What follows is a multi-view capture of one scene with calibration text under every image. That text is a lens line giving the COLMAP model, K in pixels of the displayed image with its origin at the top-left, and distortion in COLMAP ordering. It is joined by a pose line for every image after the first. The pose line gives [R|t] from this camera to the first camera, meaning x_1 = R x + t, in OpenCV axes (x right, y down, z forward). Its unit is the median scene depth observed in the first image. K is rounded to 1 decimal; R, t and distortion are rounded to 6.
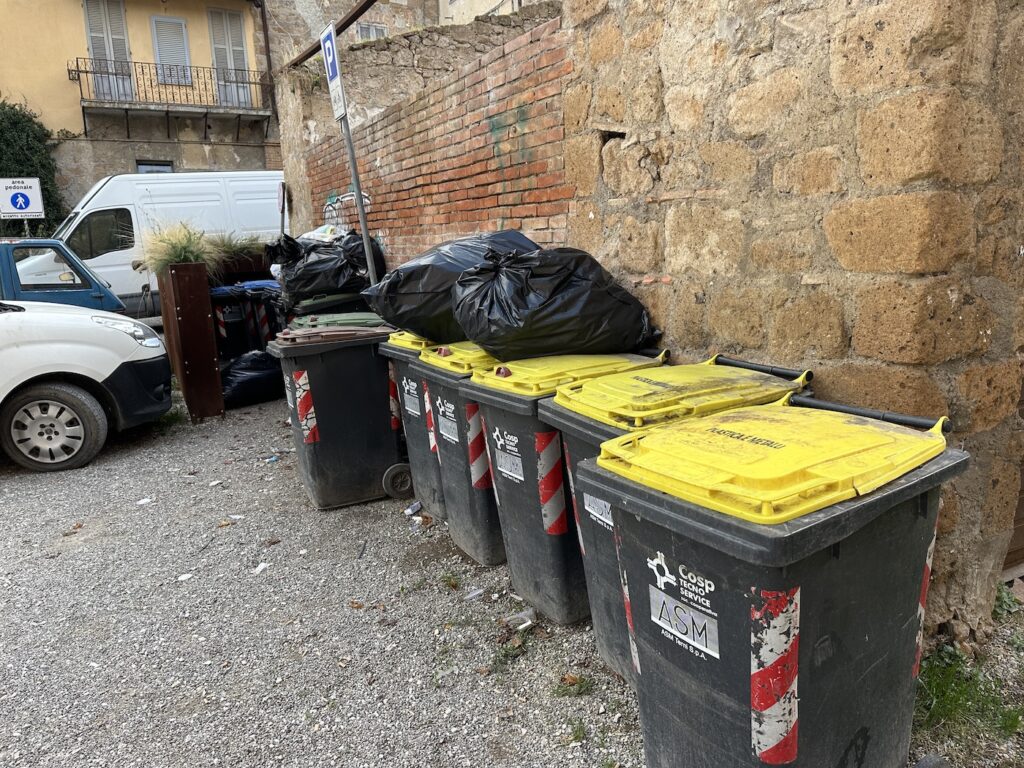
lens RADIAL K [[779.4, 0, 512.0], [0, 779.4, 384.0], [0, 0, 1]] dist [0.040271, -0.006270]
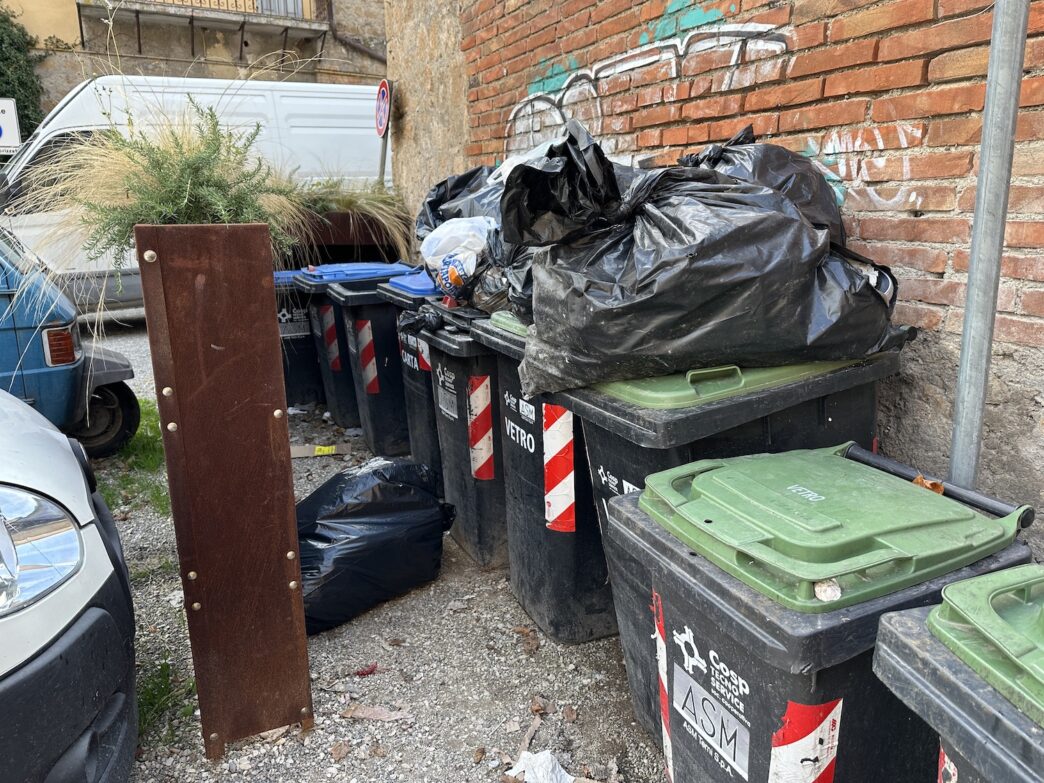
lens RADIAL K [[794.7, 0, 522.0], [0, 794.7, 391.5], [0, 0, 1]] dist [0.040271, -0.006270]
pose [[0.998962, 0.040299, -0.021229, -0.096913], [-0.039428, 0.998424, 0.039937, -0.036643], [0.022805, -0.039058, 0.998977, 0.237644]]
